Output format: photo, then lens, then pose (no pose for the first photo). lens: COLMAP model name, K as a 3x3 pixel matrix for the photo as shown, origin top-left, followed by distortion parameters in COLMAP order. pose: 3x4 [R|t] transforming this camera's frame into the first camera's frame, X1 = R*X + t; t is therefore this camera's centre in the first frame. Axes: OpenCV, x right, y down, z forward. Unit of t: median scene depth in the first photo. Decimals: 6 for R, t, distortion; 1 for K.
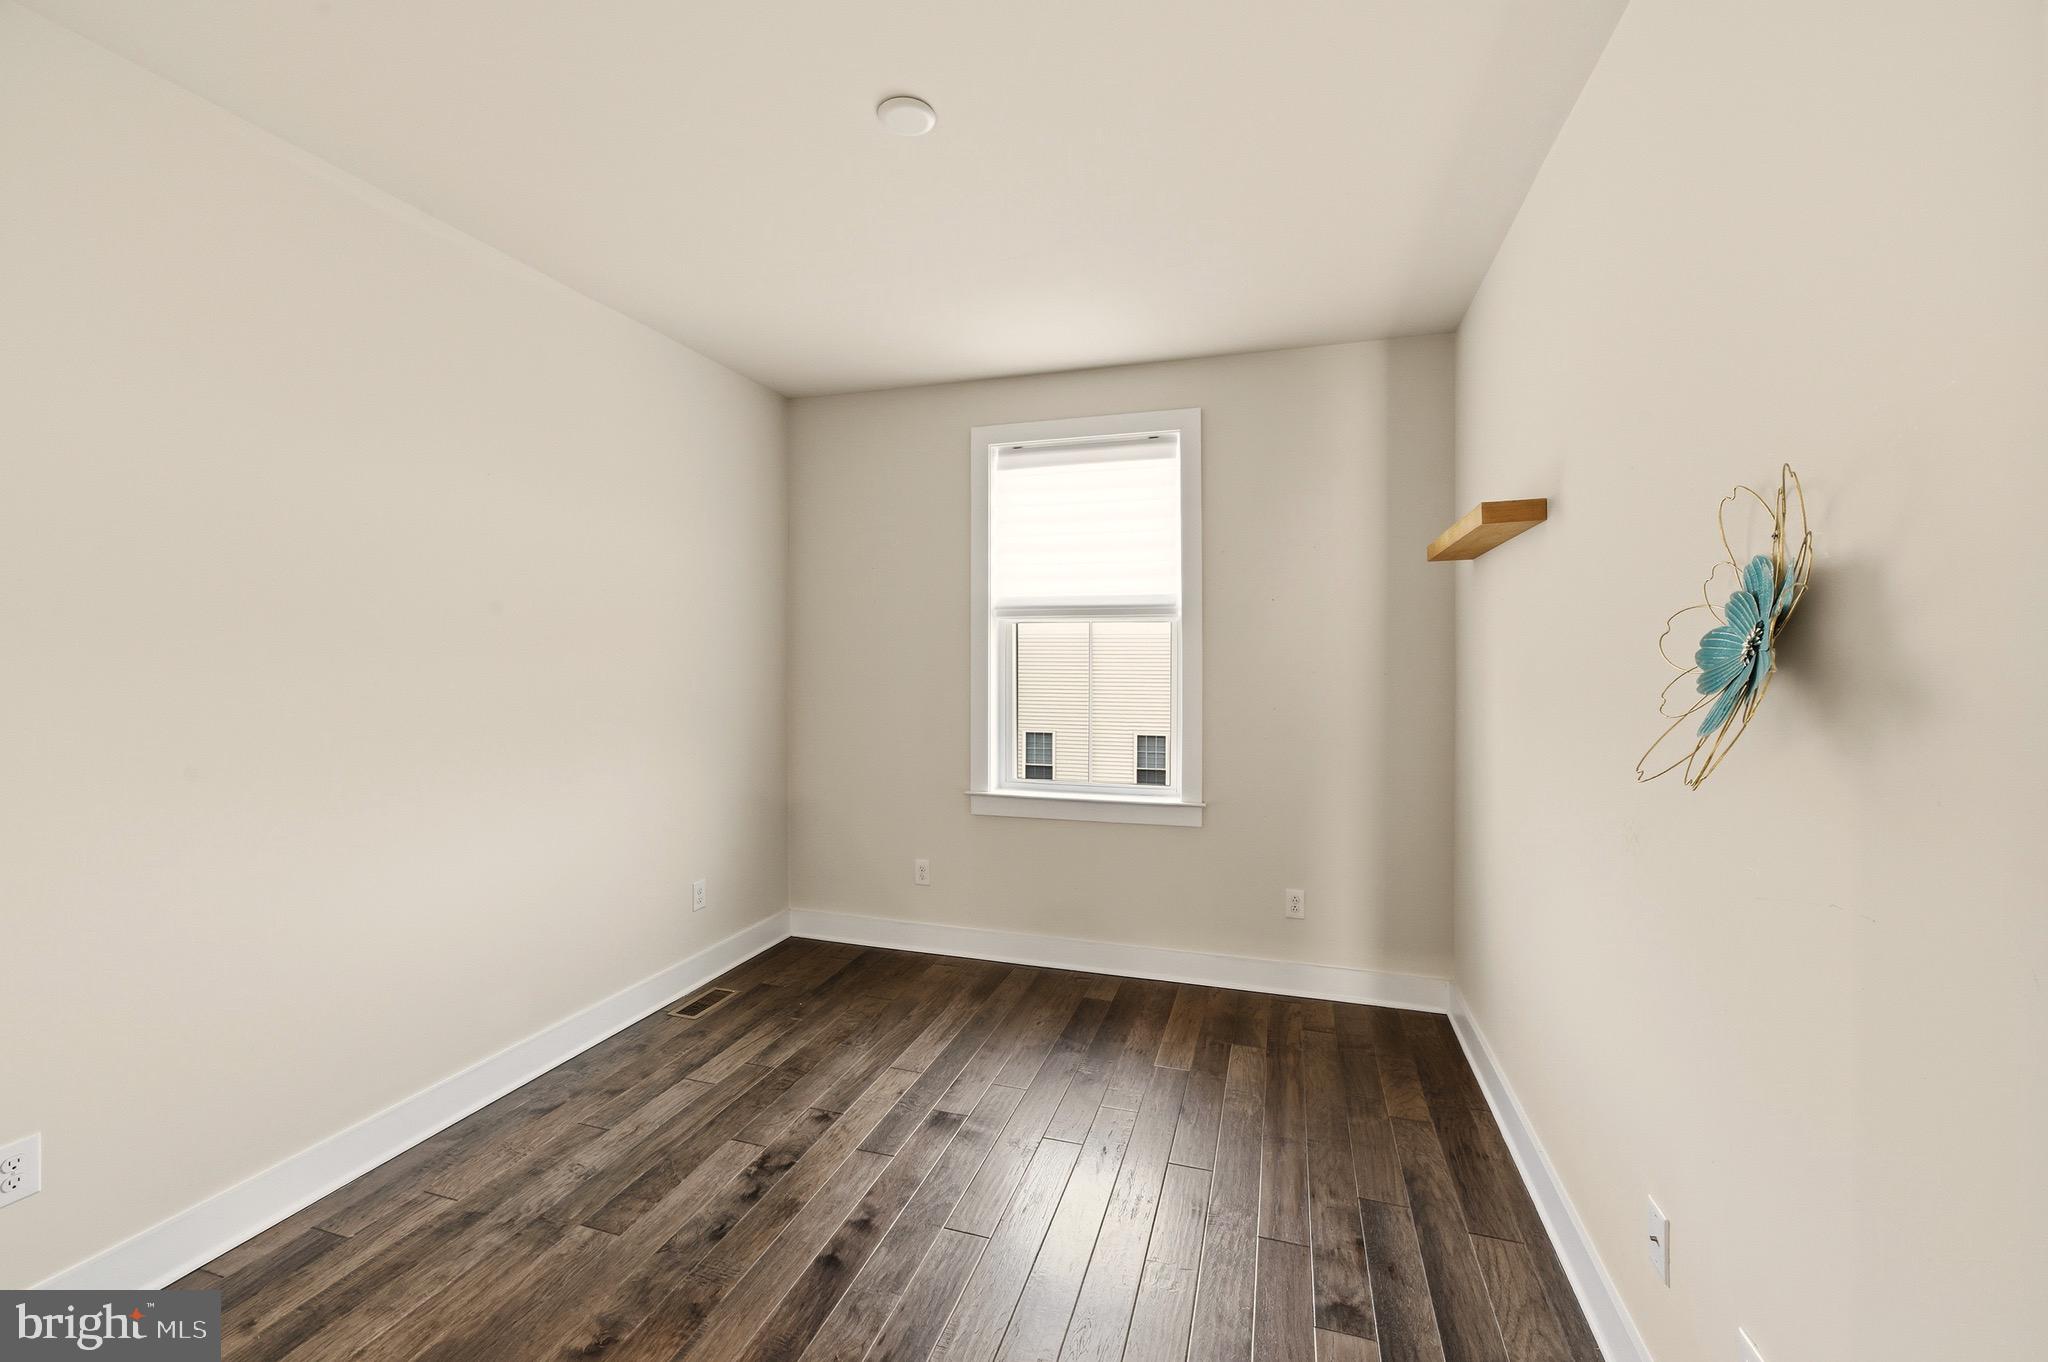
lens RADIAL K [[835.8, 0, 1018.0], [0, 835.8, 664.0], [0, 0, 1]] dist [-0.044951, 0.000000]
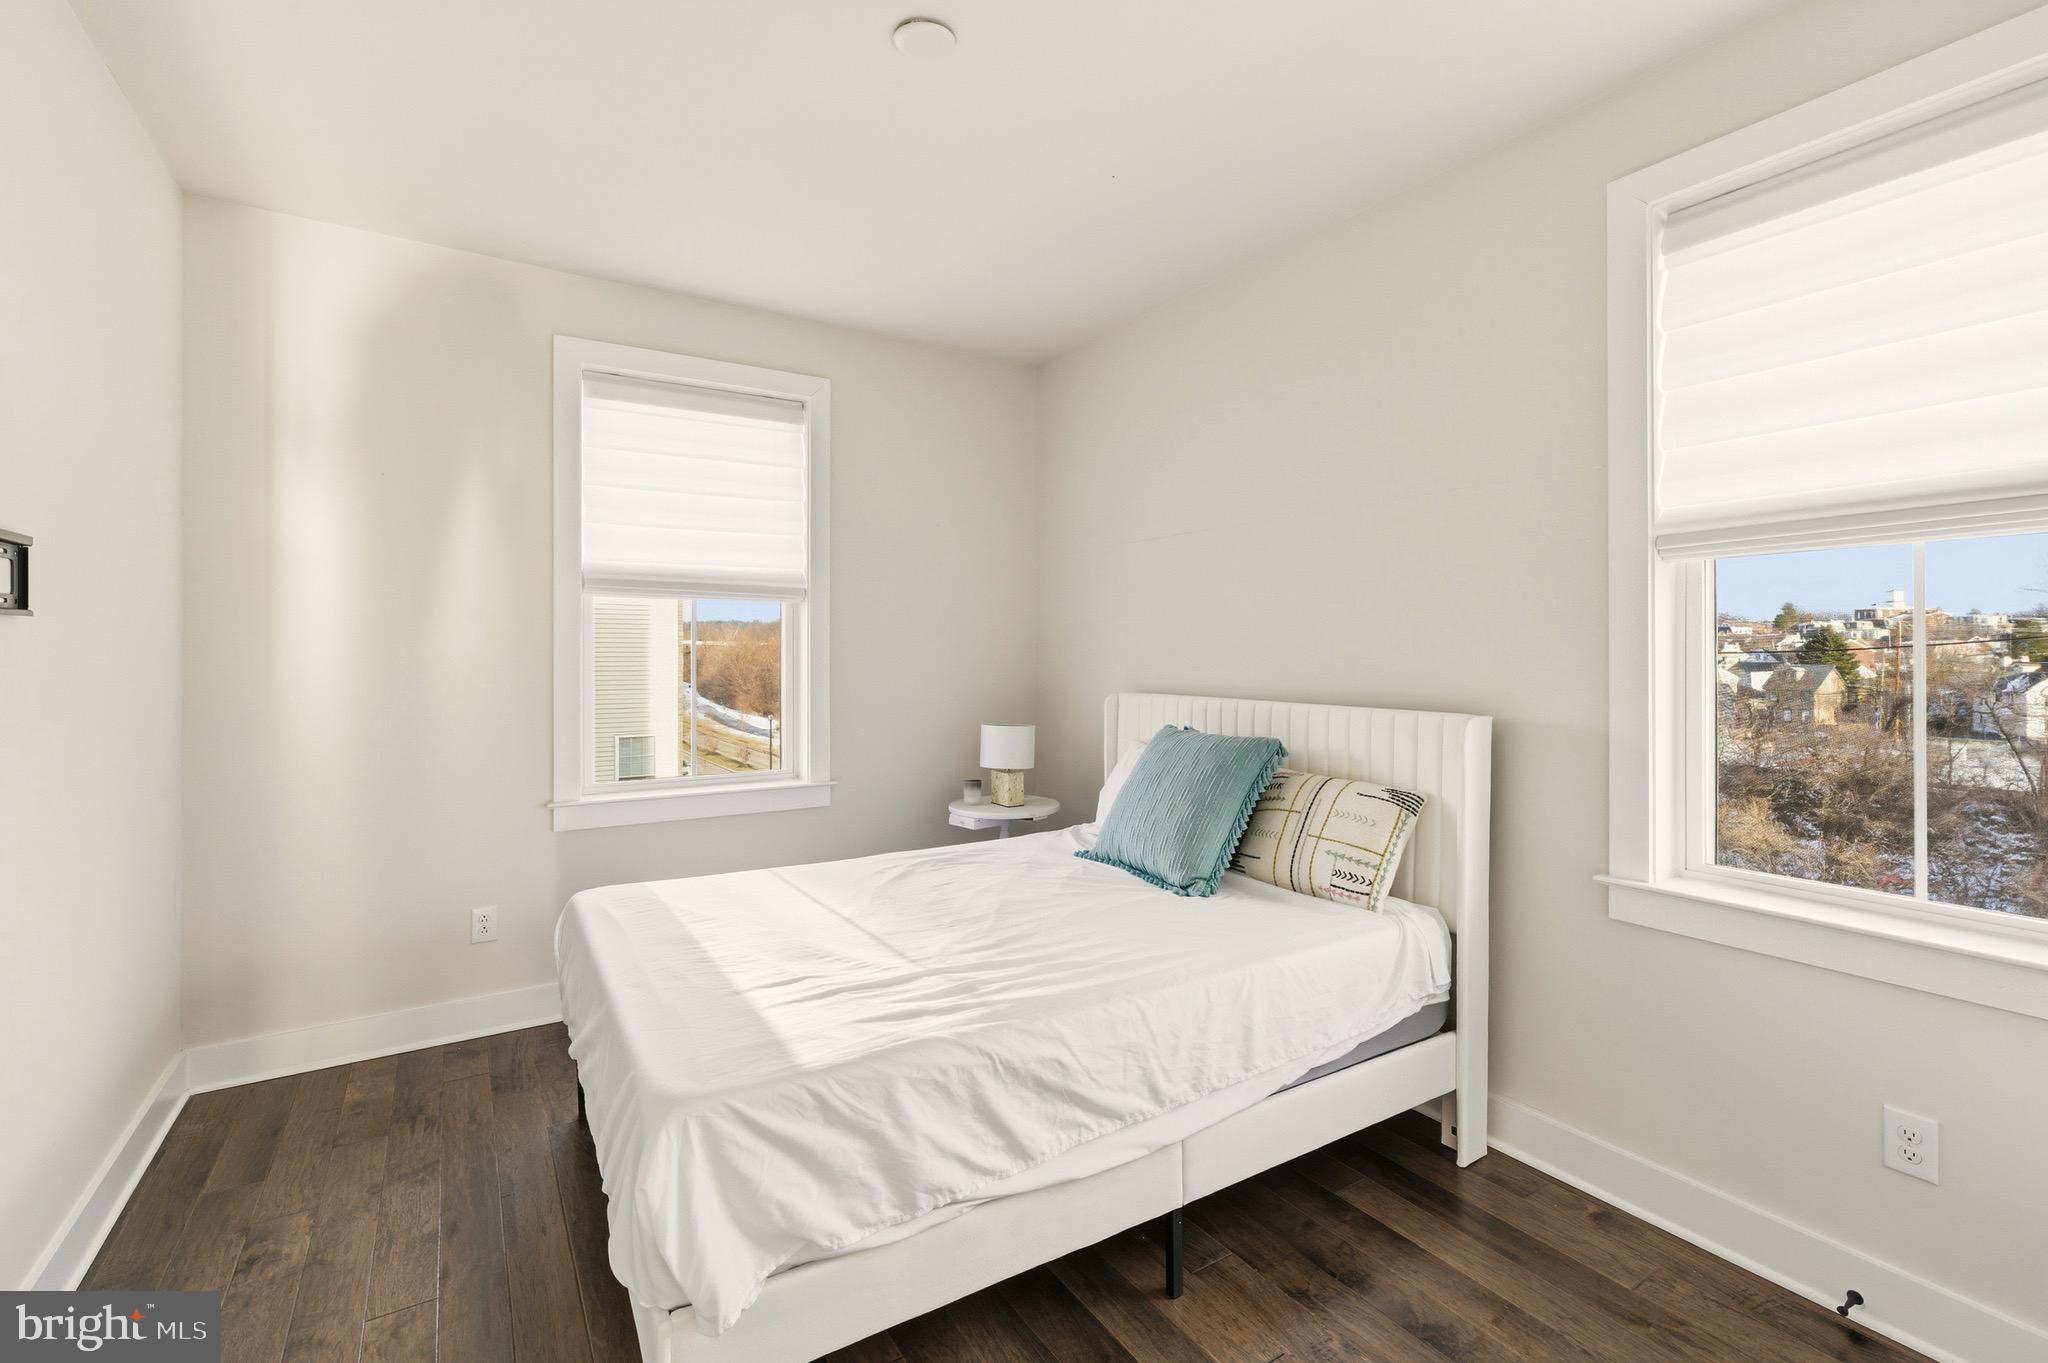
lens RADIAL K [[872.8, 0, 1024.9], [0, 872.8, 641.8], [0, 0, 1]] dist [0.001160, 0.000164]
pose [[0.629379, 0.001843, 0.777096, -0.438527], [-0.001409, 0.999998, -0.001231, 0.000700], [-0.777097, -0.000320, 0.629381, 0.150625]]
